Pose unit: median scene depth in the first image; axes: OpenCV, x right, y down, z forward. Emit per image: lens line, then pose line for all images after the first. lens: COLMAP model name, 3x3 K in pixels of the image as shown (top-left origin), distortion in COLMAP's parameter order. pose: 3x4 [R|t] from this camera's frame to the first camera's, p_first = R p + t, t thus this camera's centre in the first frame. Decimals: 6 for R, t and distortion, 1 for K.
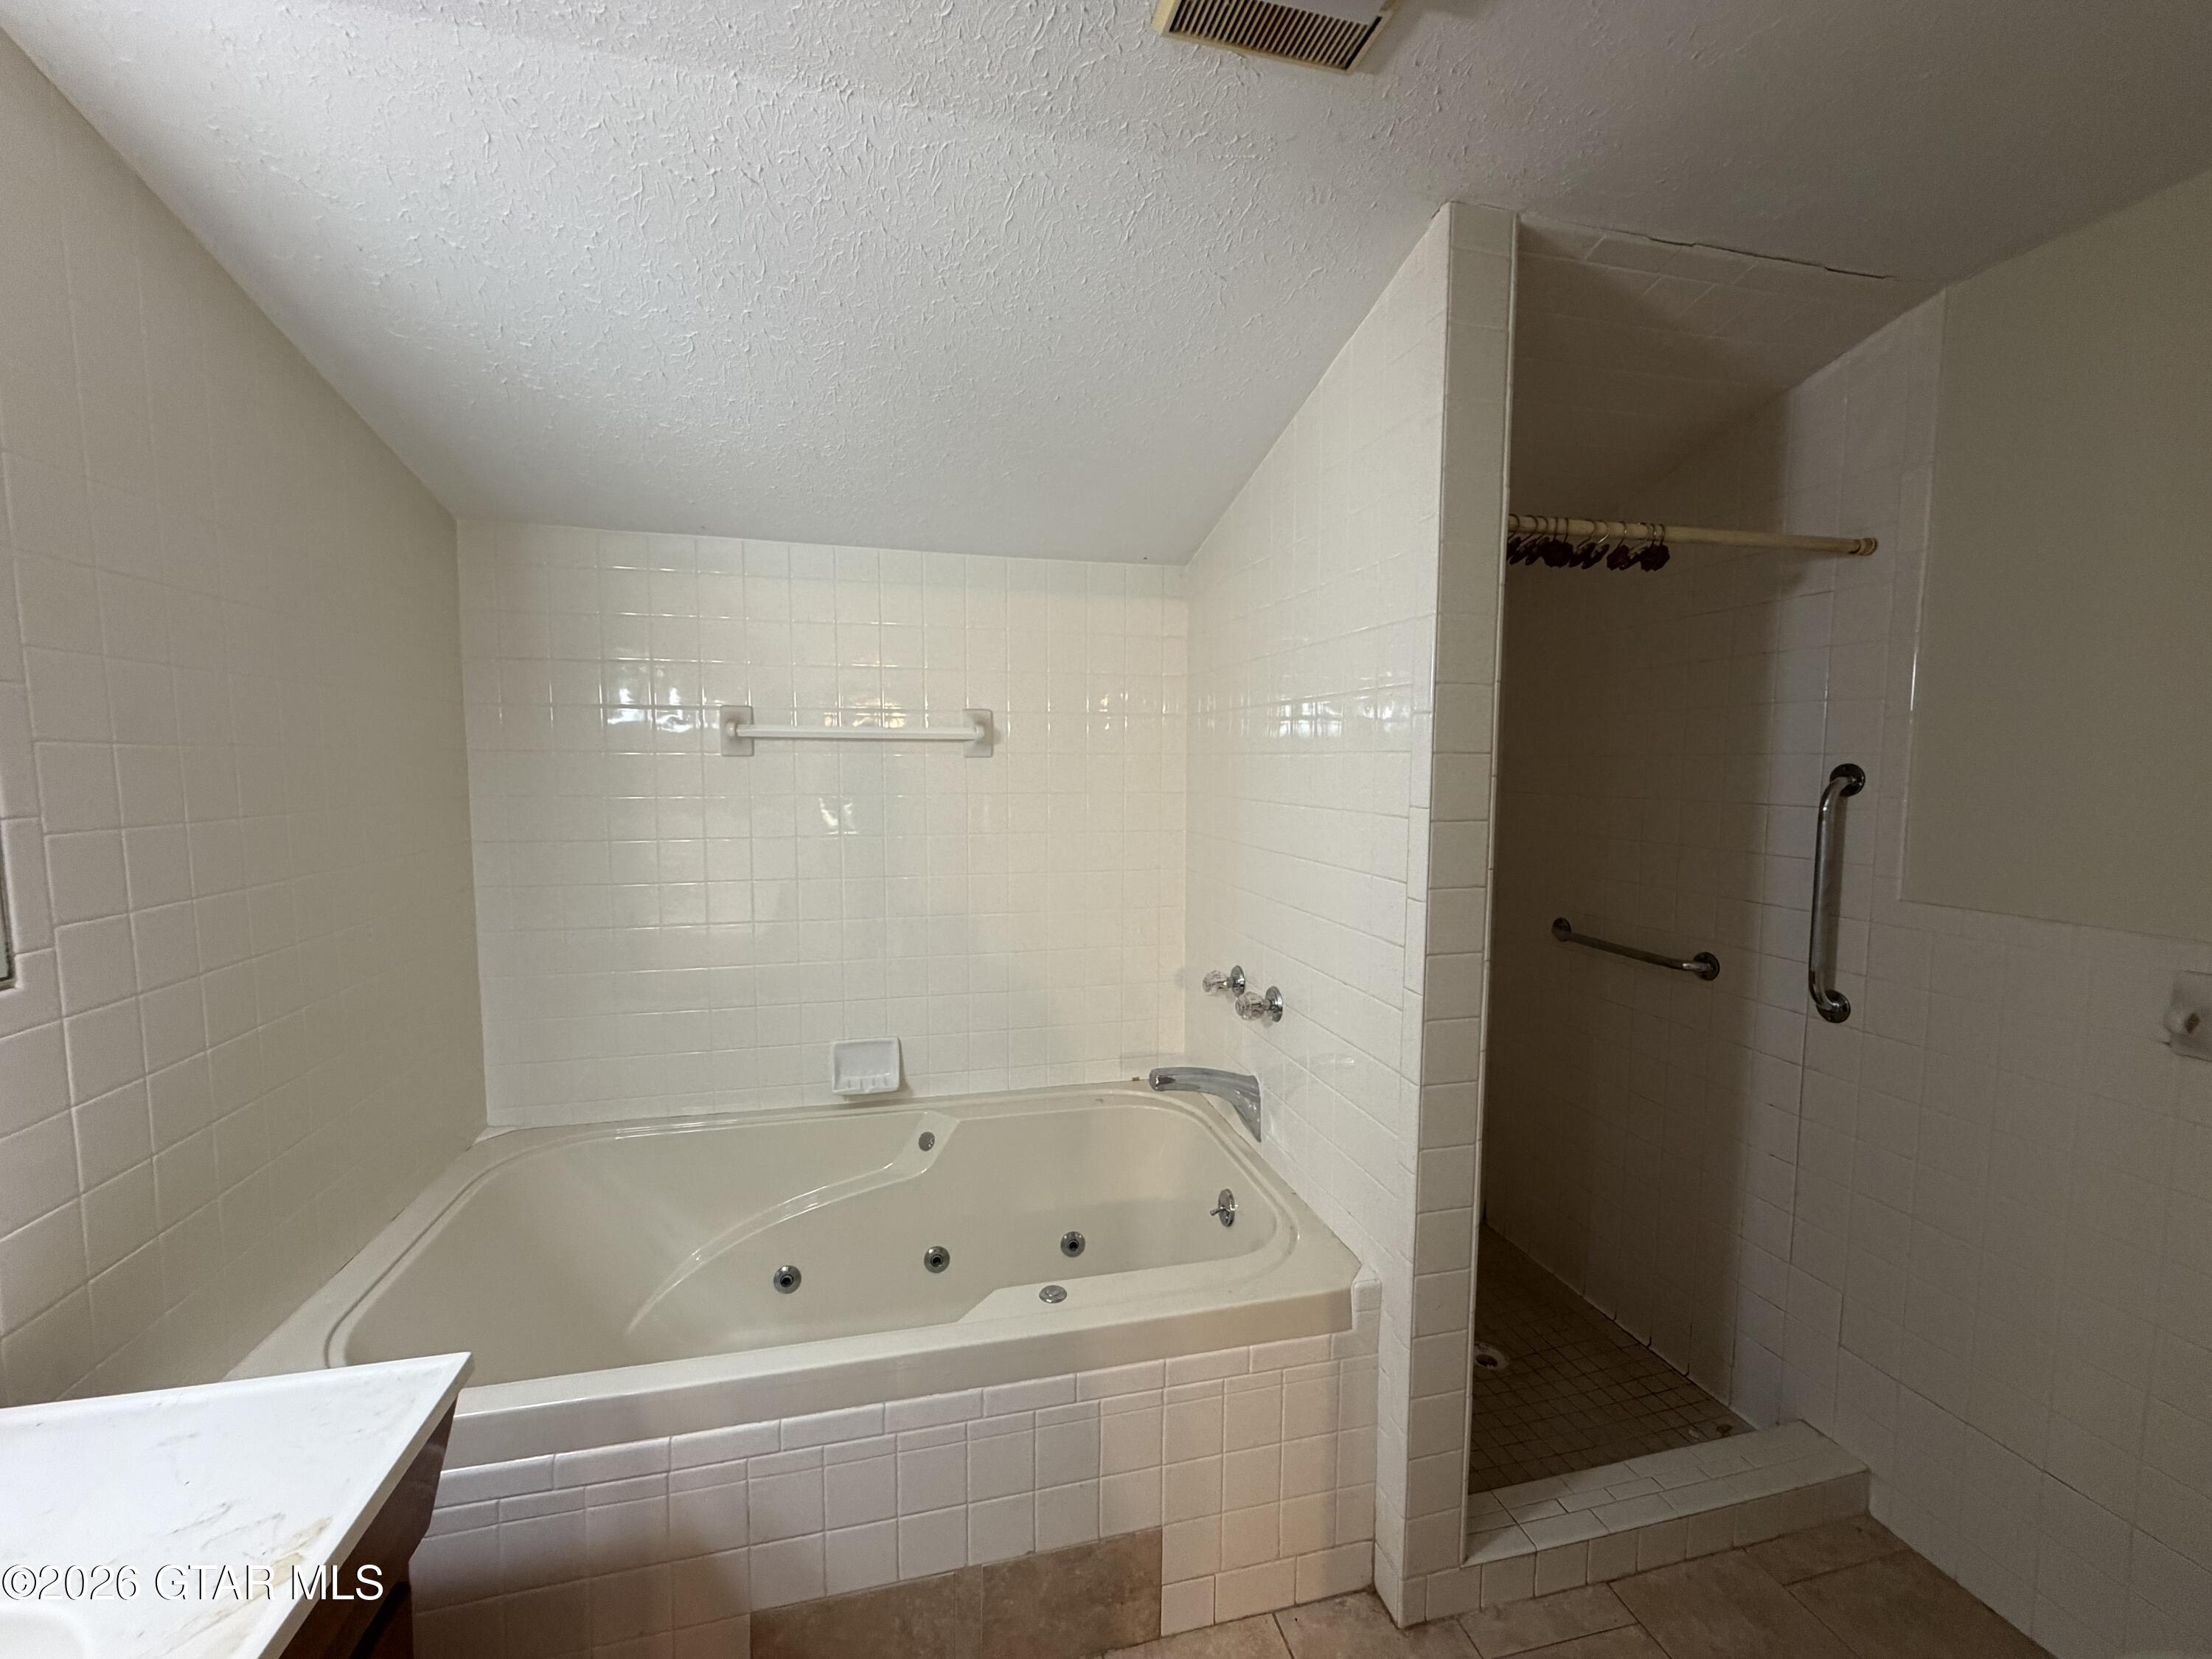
lens RADIAL K [[892.5, 0, 1103.1], [0, 892.5, 835.0], [0, 0, 1]] dist [0.000934, -0.000021]
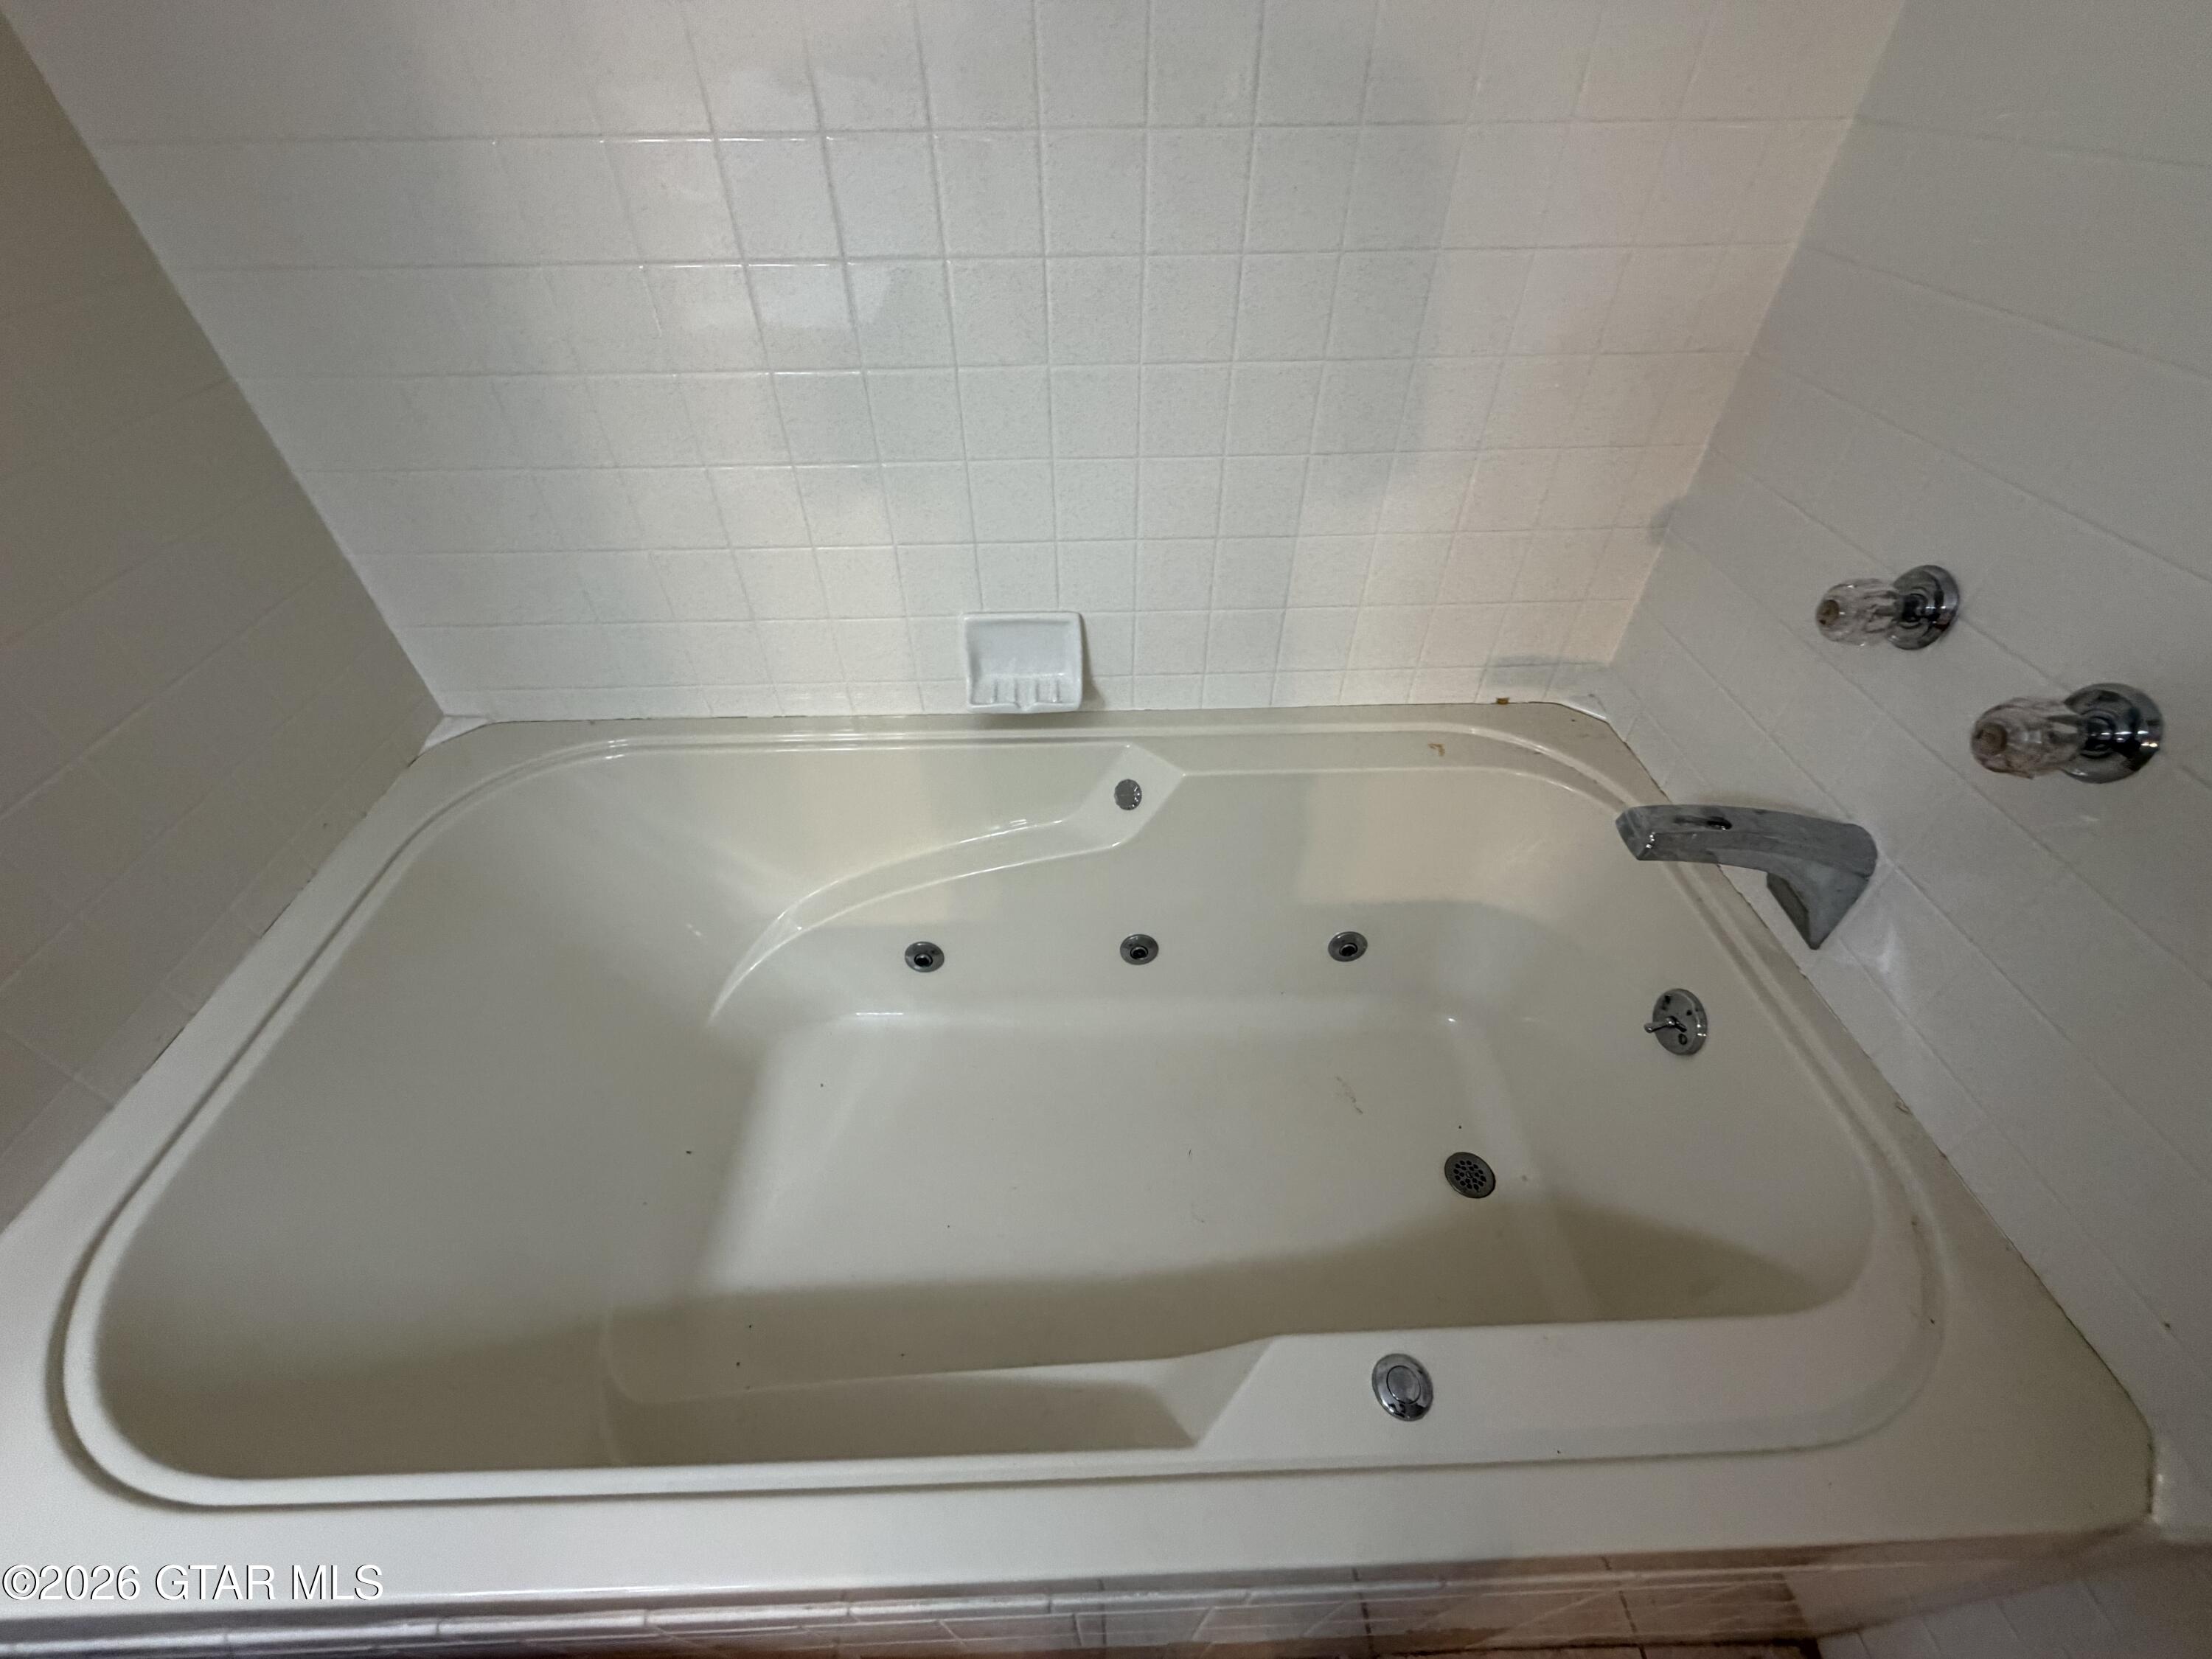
lens RADIAL K [[892.5, 0, 1099.8], [0, 892.5, 822.2], [0, 0, 1]] dist [0.000934, -0.000021]
pose [[0.976376, 0.135022, -0.168696, -0.112739], [-0.005216, 0.795221, 0.606297, 0.001879], [0.216014, -0.591094, 0.777139, 0.522495]]
